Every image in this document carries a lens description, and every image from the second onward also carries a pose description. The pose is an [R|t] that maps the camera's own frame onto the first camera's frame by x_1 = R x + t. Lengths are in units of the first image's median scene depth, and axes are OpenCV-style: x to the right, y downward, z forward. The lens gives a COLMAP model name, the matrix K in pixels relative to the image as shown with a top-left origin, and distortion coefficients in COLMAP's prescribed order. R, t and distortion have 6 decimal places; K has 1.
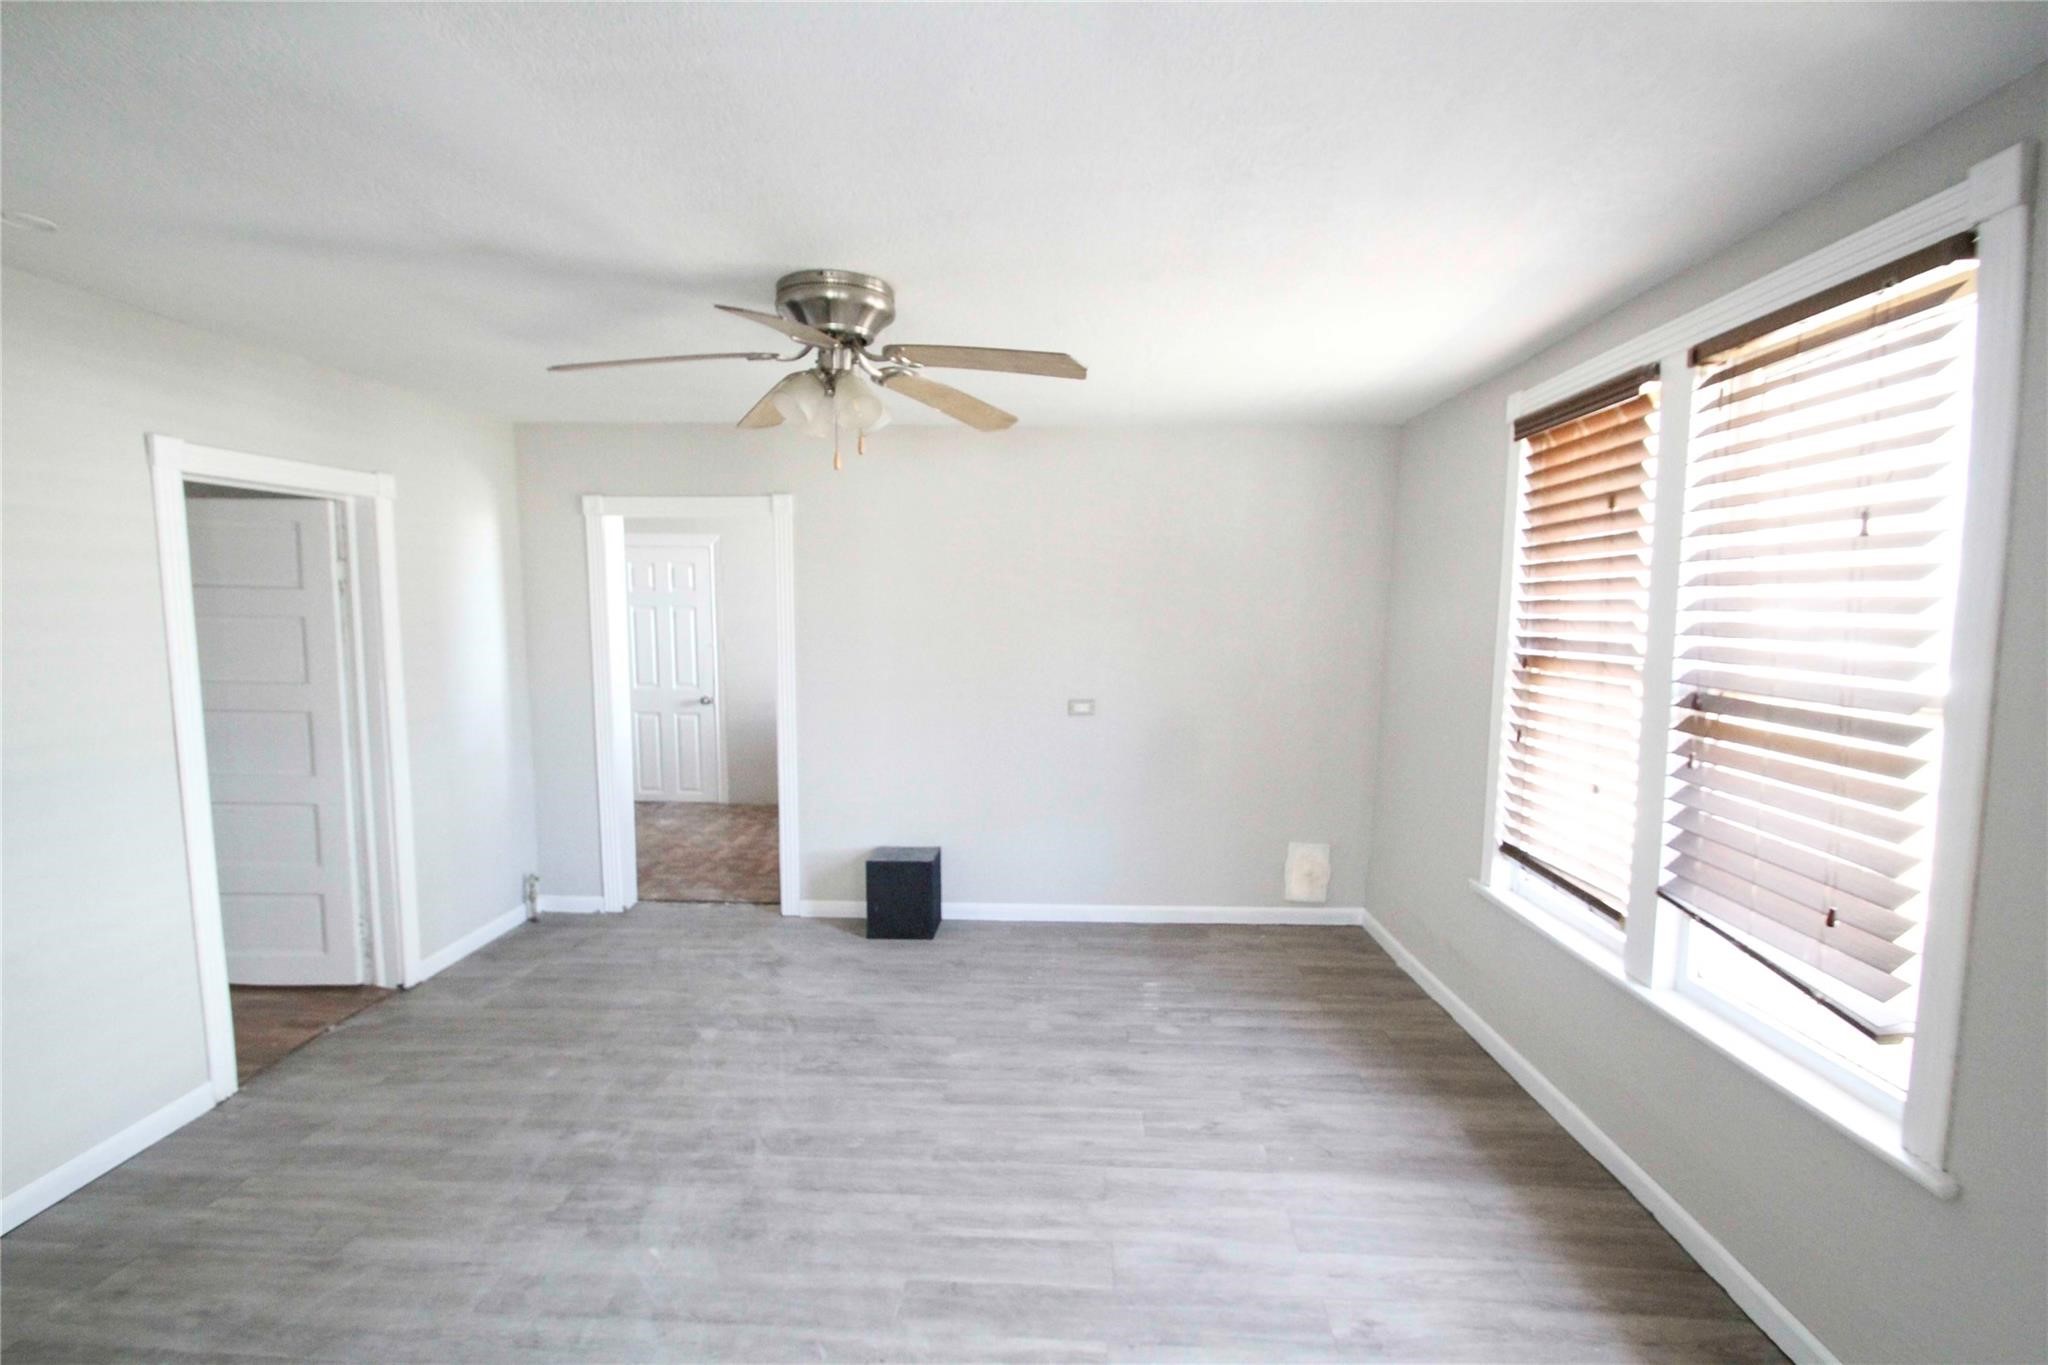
lens RADIAL K [[959.4, 0, 1026.2], [0, 959.4, 701.5], [0, 0, 1]] dist [-0.003937, -0.000953]
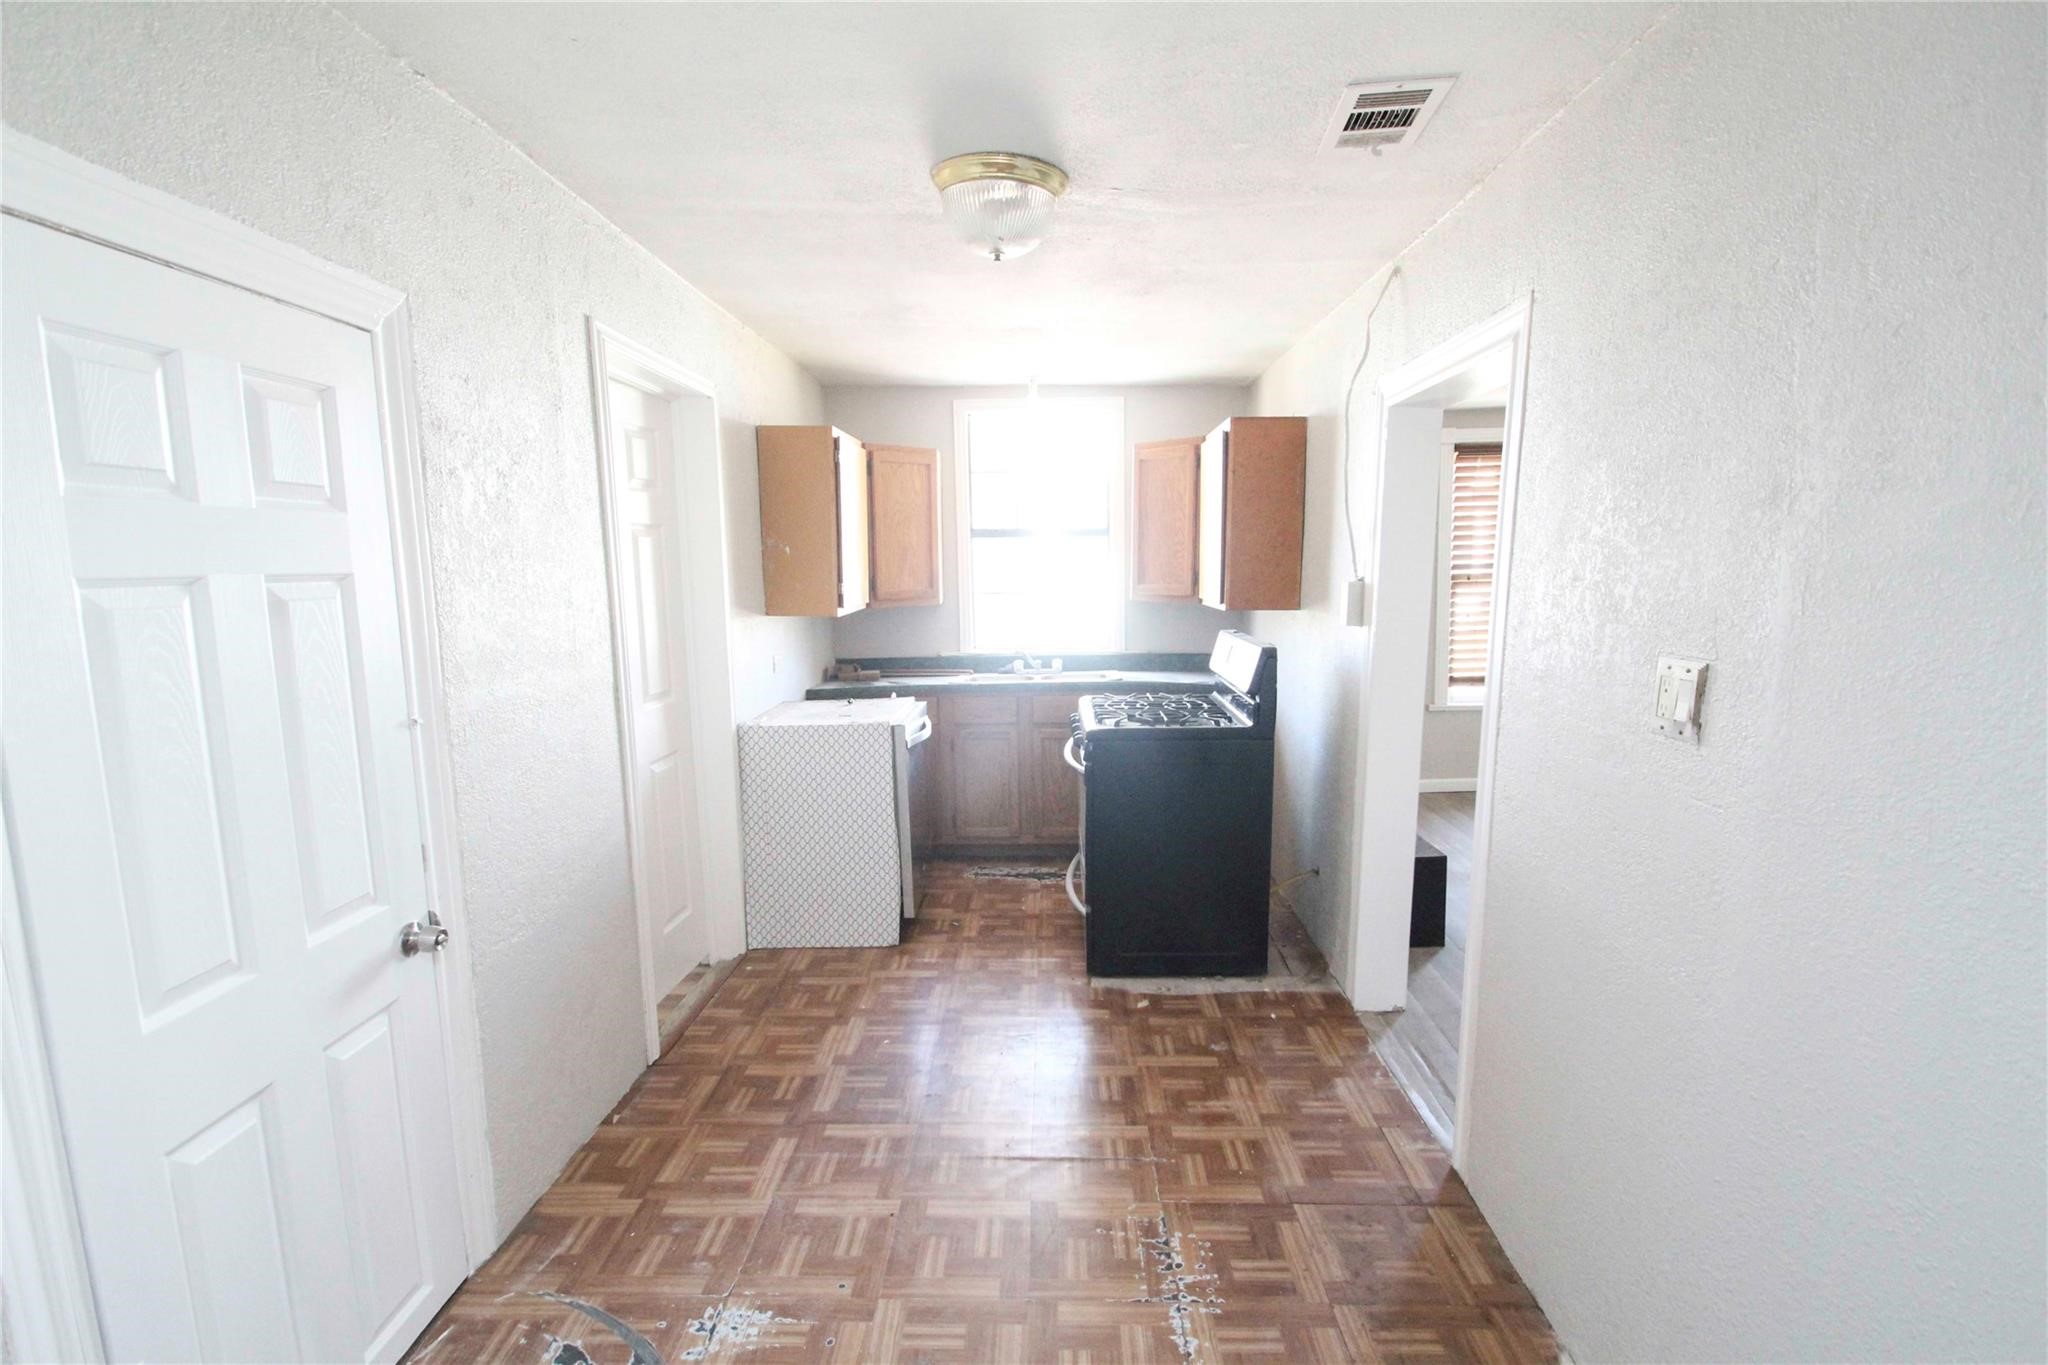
lens RADIAL K [[959.4, 0, 1026.2], [0, 959.4, 701.5], [0, 0, 1]] dist [-0.003937, -0.000953]
pose [[-0.051377, -0.159043, 0.985934, -1.462849], [0.103507, 0.981073, 0.163653, -0.216935], [-0.993301, 0.110459, -0.033942, 2.111798]]
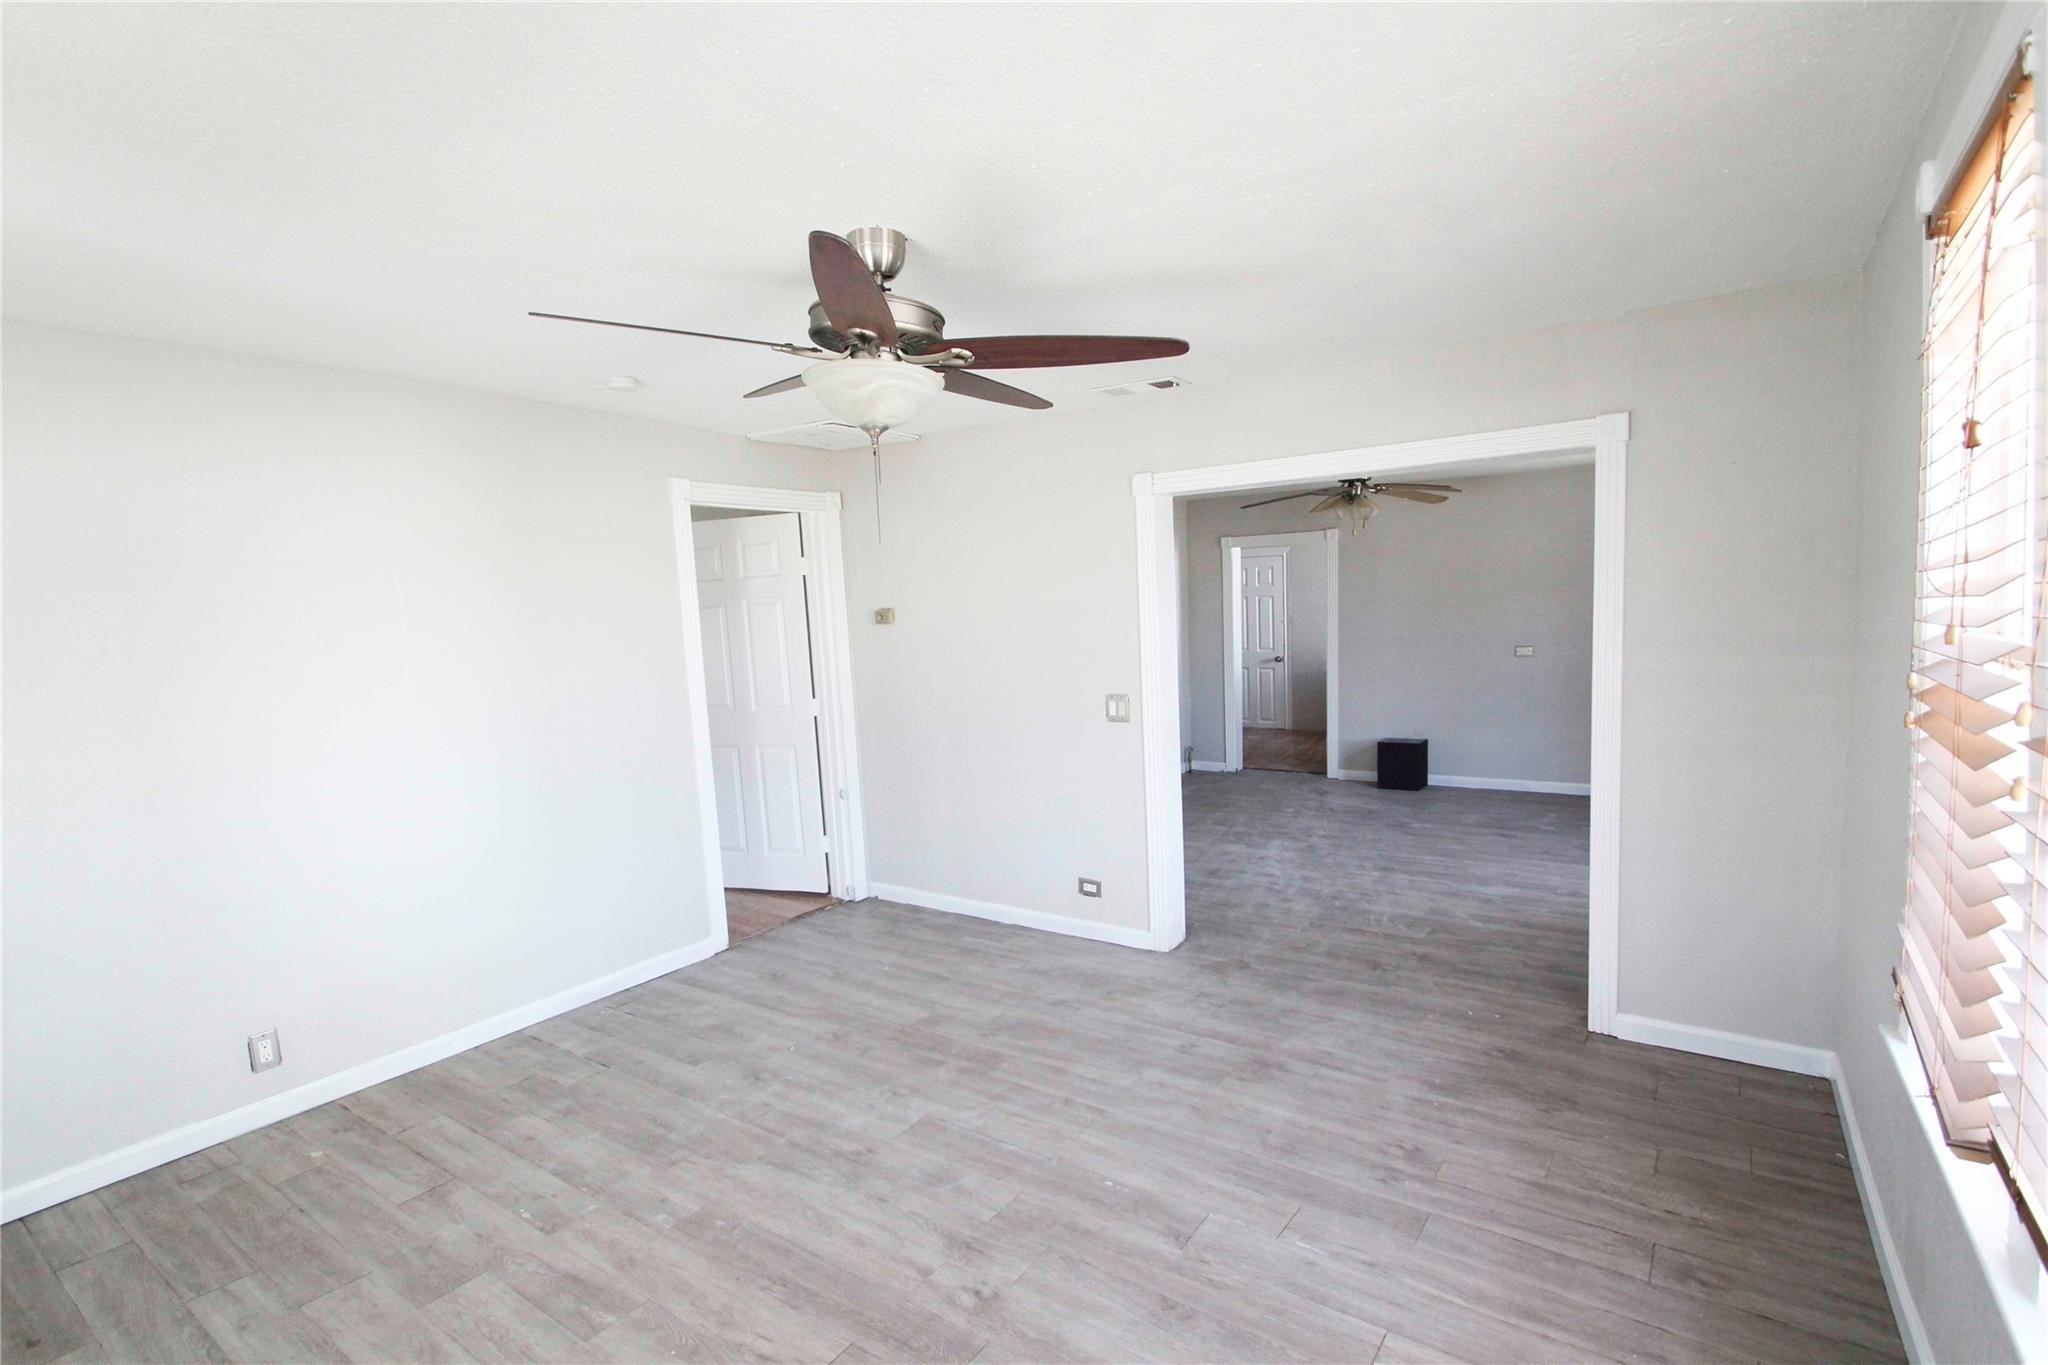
lens RADIAL K [[1001.6, 0, 1028.1], [0, 1001.6, 716.0], [0, 0, 1]] dist [-0.004015, -0.000346]
pose [[0.854768, 0.022468, -0.518524, 0.341769], [-0.009438, 0.999570, 0.027752, 0.117150], [0.518925, -0.018828, 0.854612, -1.288538]]
